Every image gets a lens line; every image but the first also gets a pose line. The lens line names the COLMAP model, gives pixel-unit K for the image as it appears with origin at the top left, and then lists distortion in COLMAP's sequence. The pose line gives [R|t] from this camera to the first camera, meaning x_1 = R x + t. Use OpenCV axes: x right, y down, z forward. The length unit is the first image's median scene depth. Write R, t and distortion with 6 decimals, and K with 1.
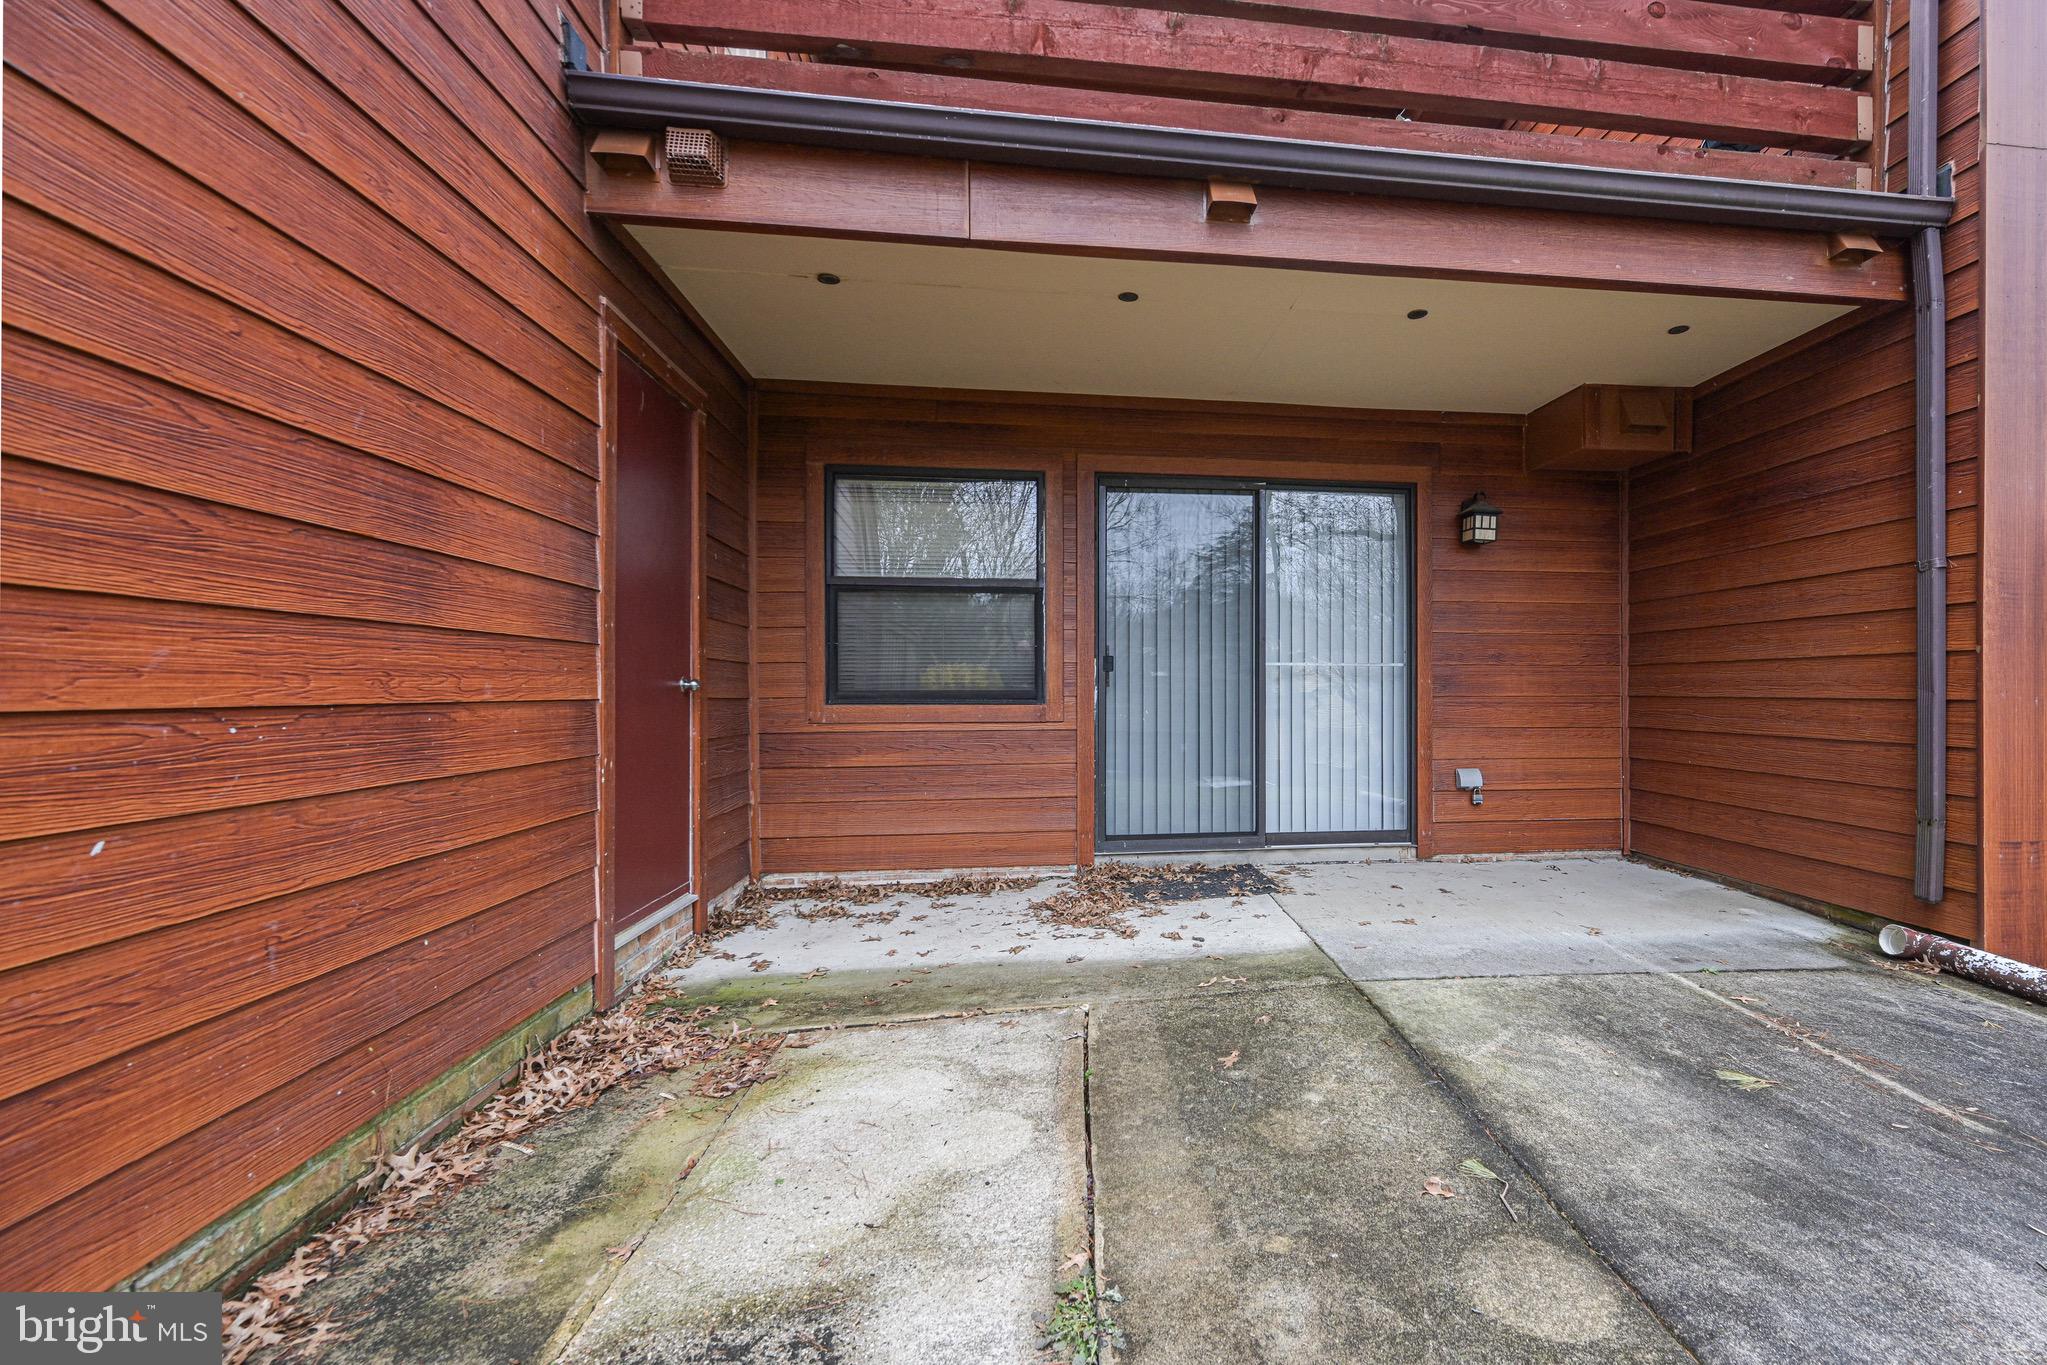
lens RADIAL K [[910.4, 0, 1161.9], [0, 910.4, 692.5], [0, 0, 1]] dist [0.000846, 0.000312]
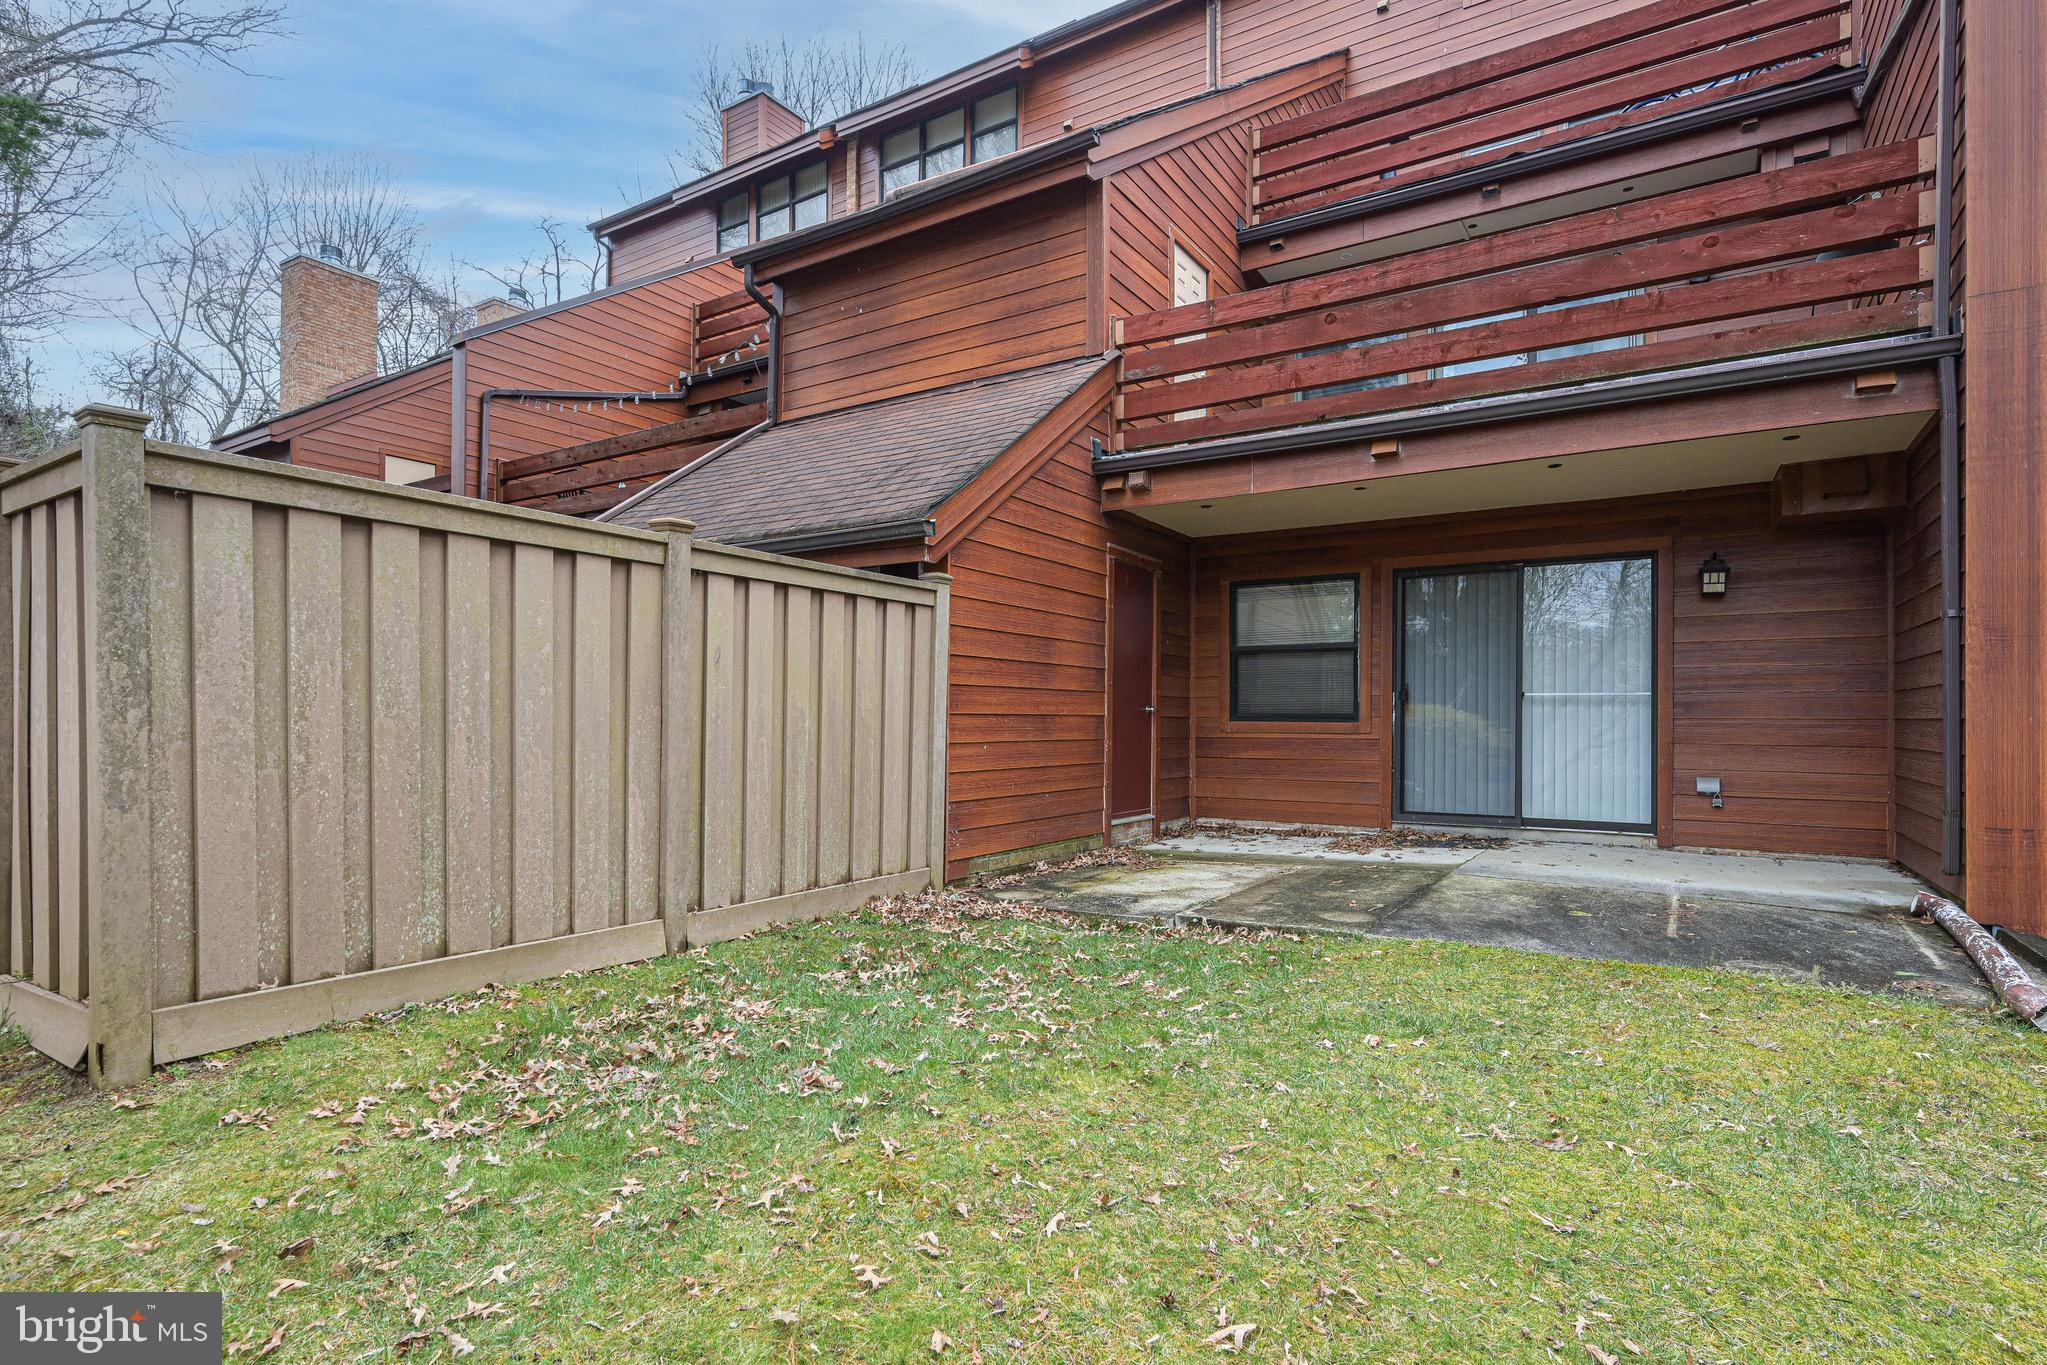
lens RADIAL K [[1016.6, 0, 1015.3], [0, 1016.6, 713.1], [0, 0, 1]] dist [0.000929, -0.000025]
pose [[0.753018, 0.000452, -0.657999, 0.674114], [-0.006915, 0.999950, -0.007227, 0.016471], [0.657963, 0.009992, 0.752984, -0.815908]]
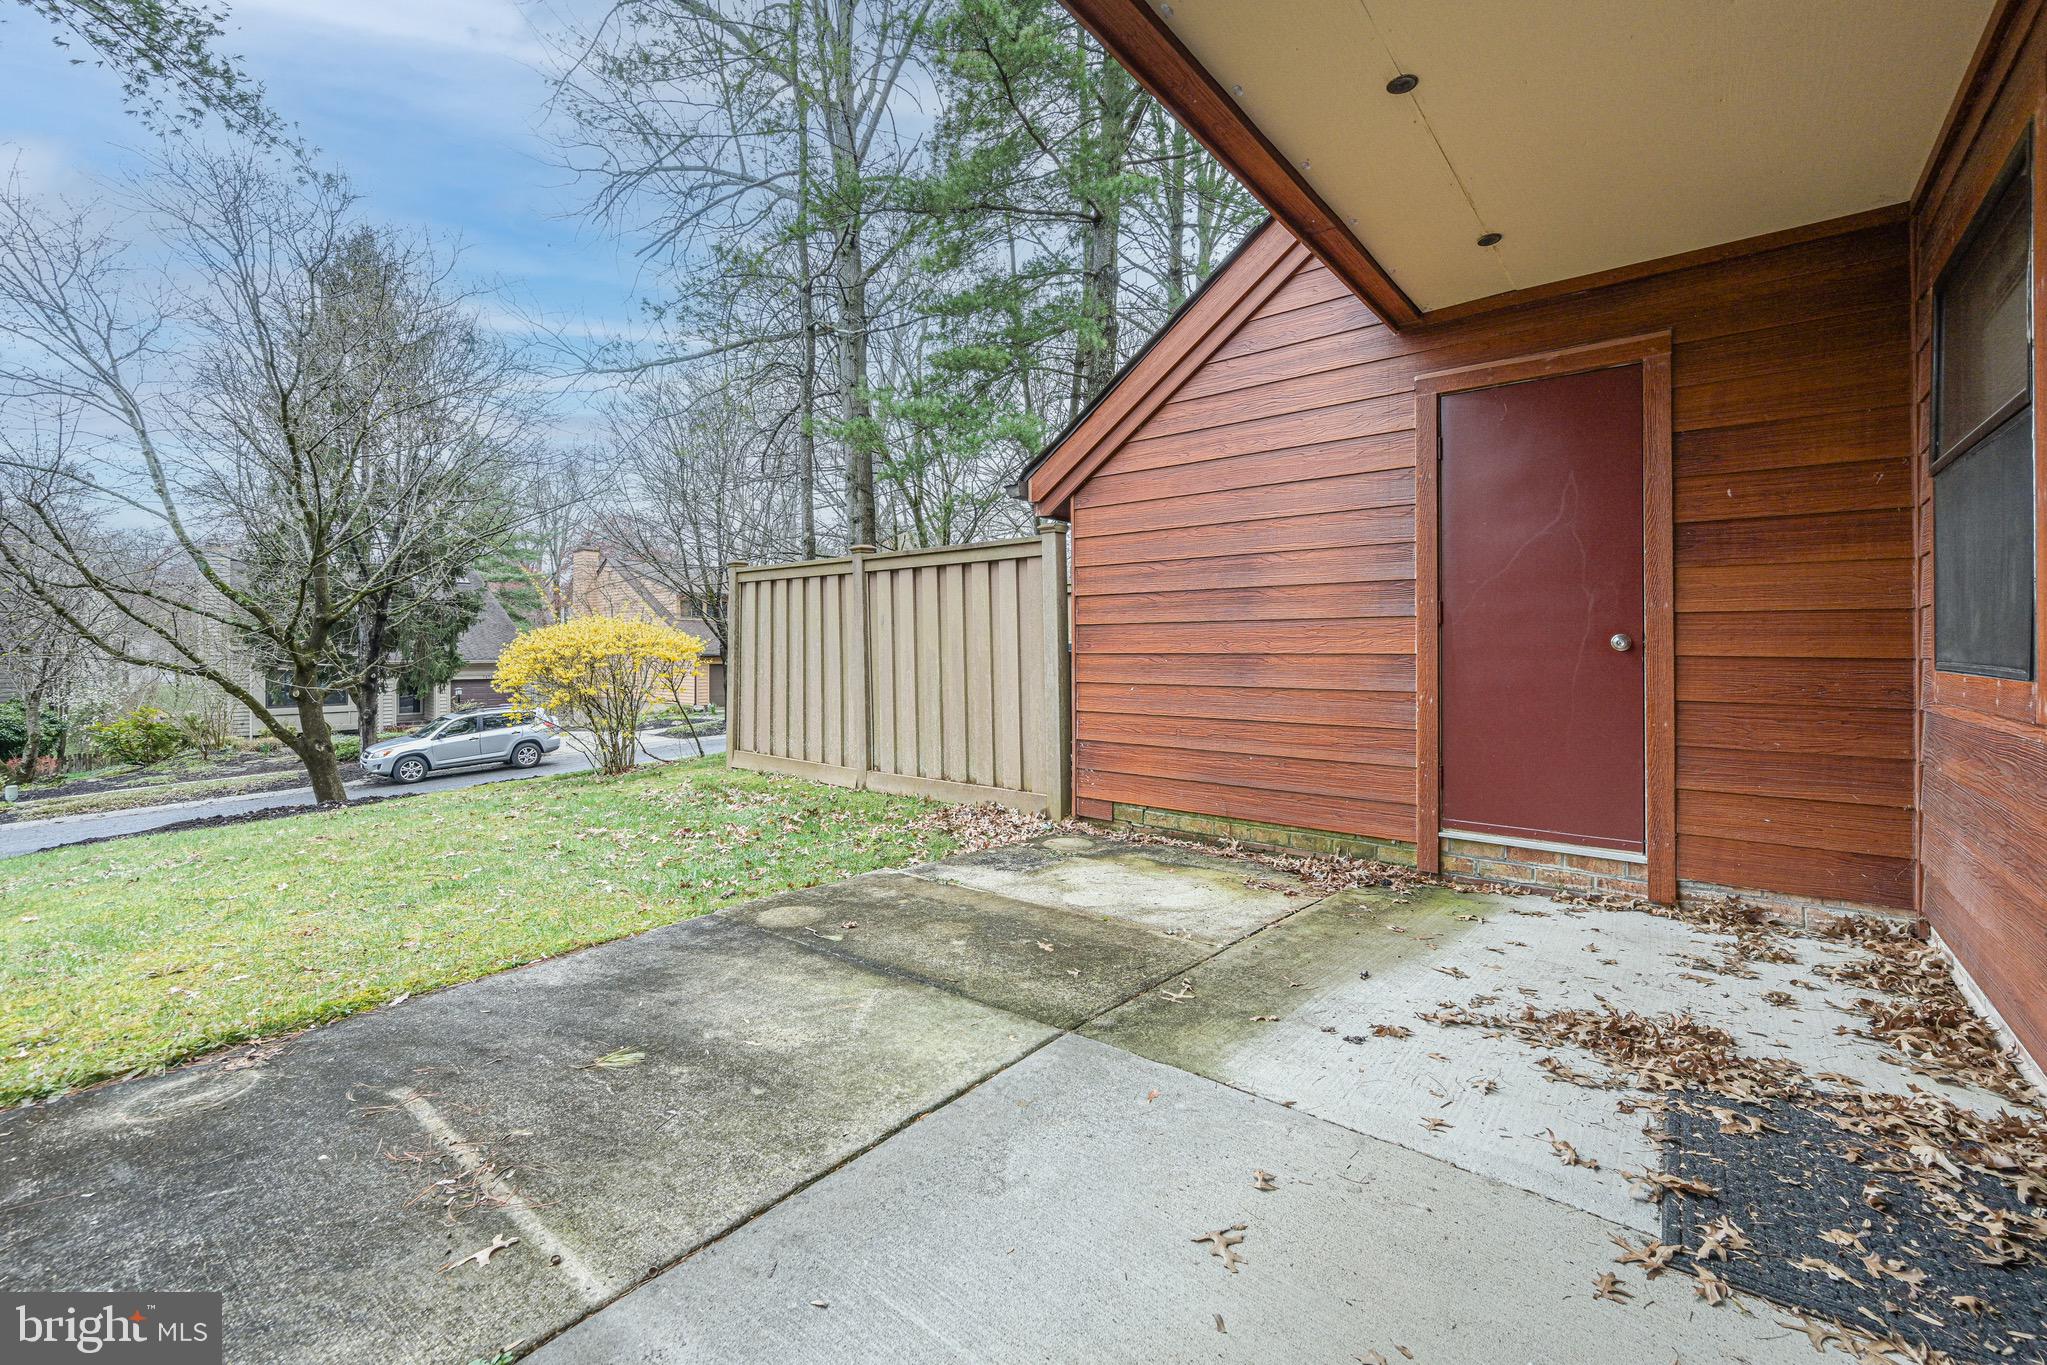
lens RADIAL K [[851.6, 0, 1030.5], [0, 851.6, 628.7], [0, 0, 1]] dist [0.000143, 0.000007]
pose [[-0.736100, -0.014236, -0.676723, 0.548991], [0.000451, 0.999768, -0.021522, -0.002540], [0.676873, -0.016148, -0.735923, 1.152450]]
